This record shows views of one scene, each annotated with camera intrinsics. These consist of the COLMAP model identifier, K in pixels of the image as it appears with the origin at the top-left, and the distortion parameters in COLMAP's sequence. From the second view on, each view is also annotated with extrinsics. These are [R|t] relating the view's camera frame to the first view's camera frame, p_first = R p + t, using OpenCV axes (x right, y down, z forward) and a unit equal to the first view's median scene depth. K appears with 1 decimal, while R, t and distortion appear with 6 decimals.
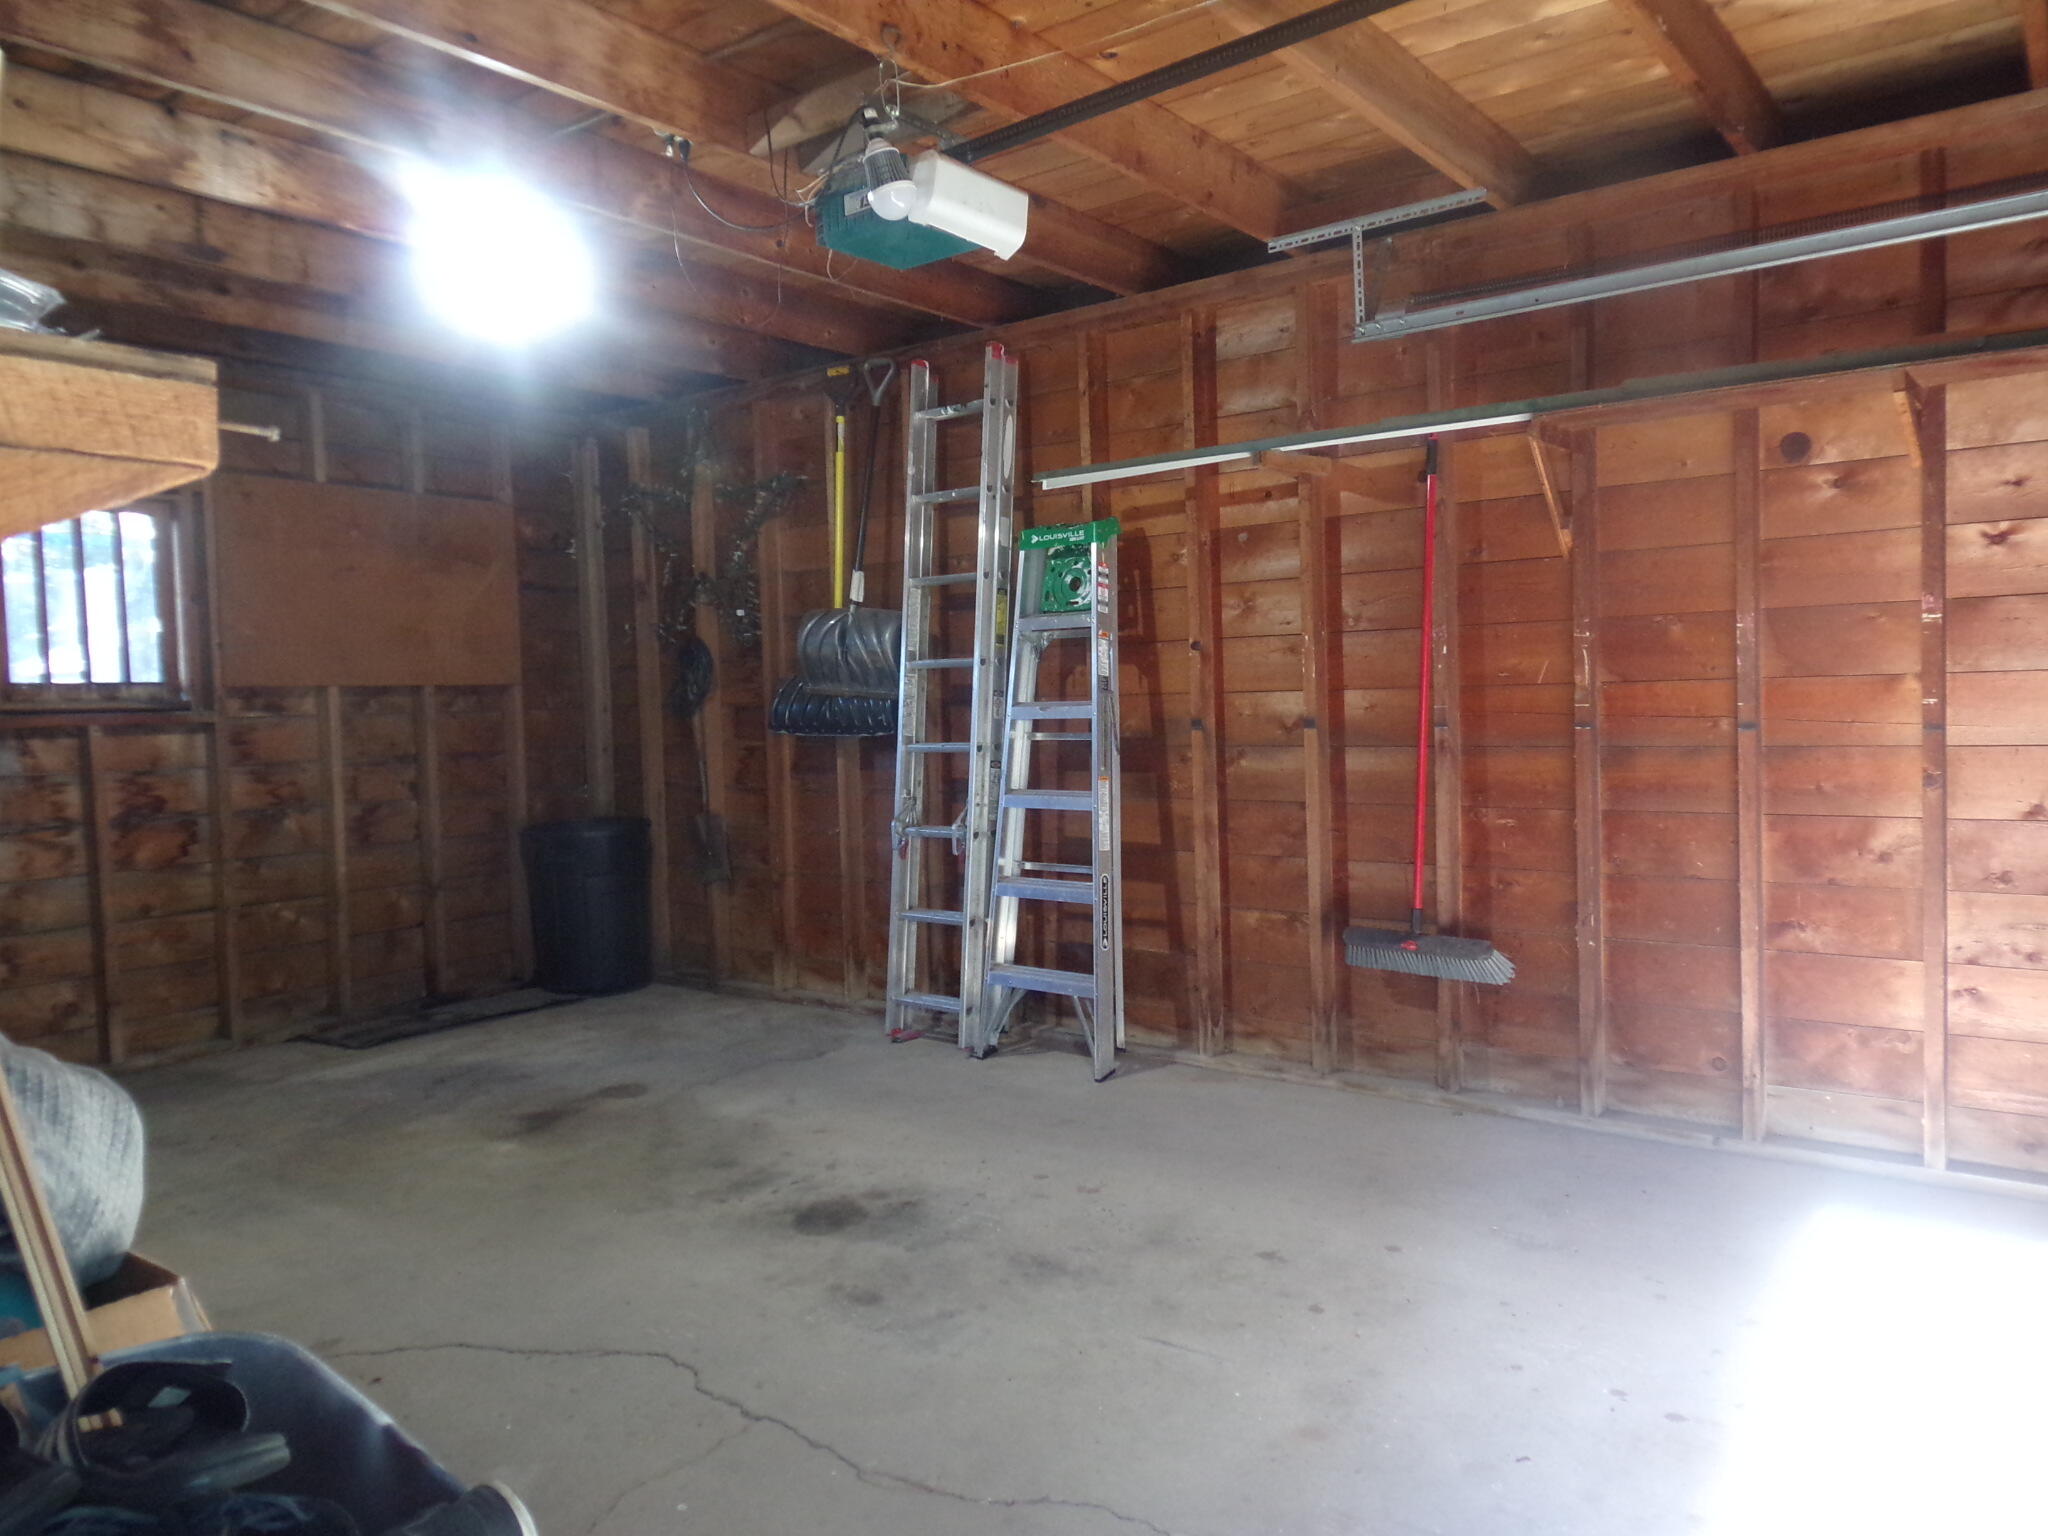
lens RADIAL K [[1437.6, 0, 997.2], [0, 1437.6, 741.7], [0, 0, 1]] dist [0.079318, -0.089929]
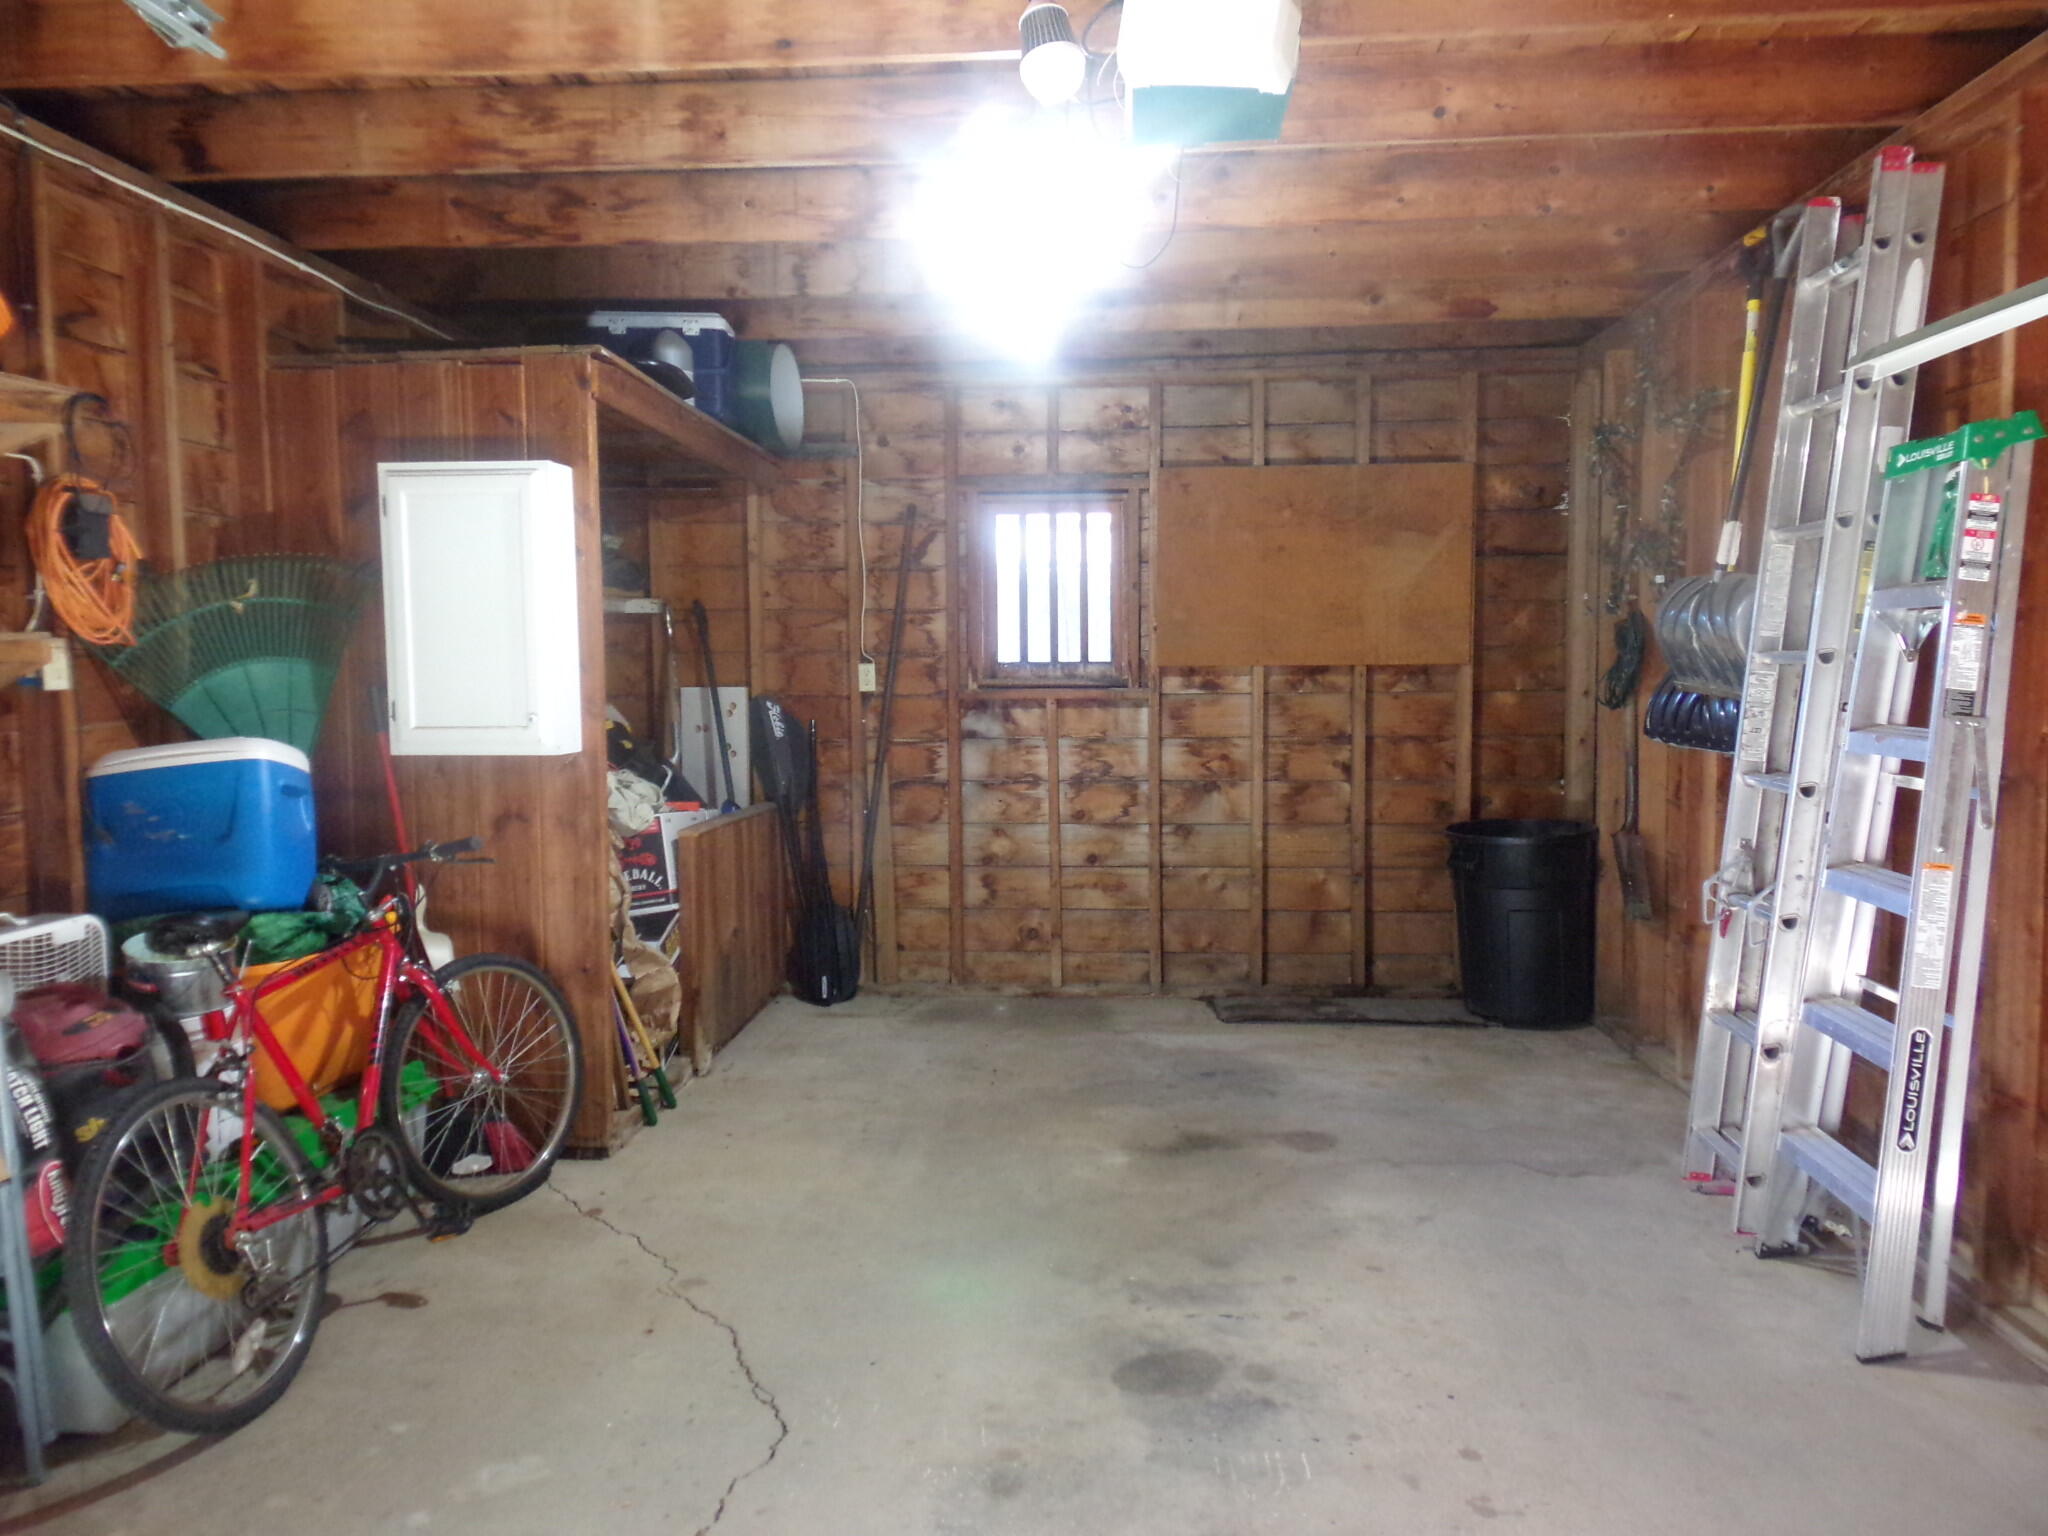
lens RADIAL K [[1437.6, 0, 1012.6], [0, 1437.6, 748.0], [0, 0, 1]] dist [0.079318, -0.089929]
pose [[0.556313, 0.071818, -0.827863, 0.326301], [-0.032948, 0.997381, 0.064383, -0.045067], [0.830319, -0.008541, 0.557223, 0.328835]]
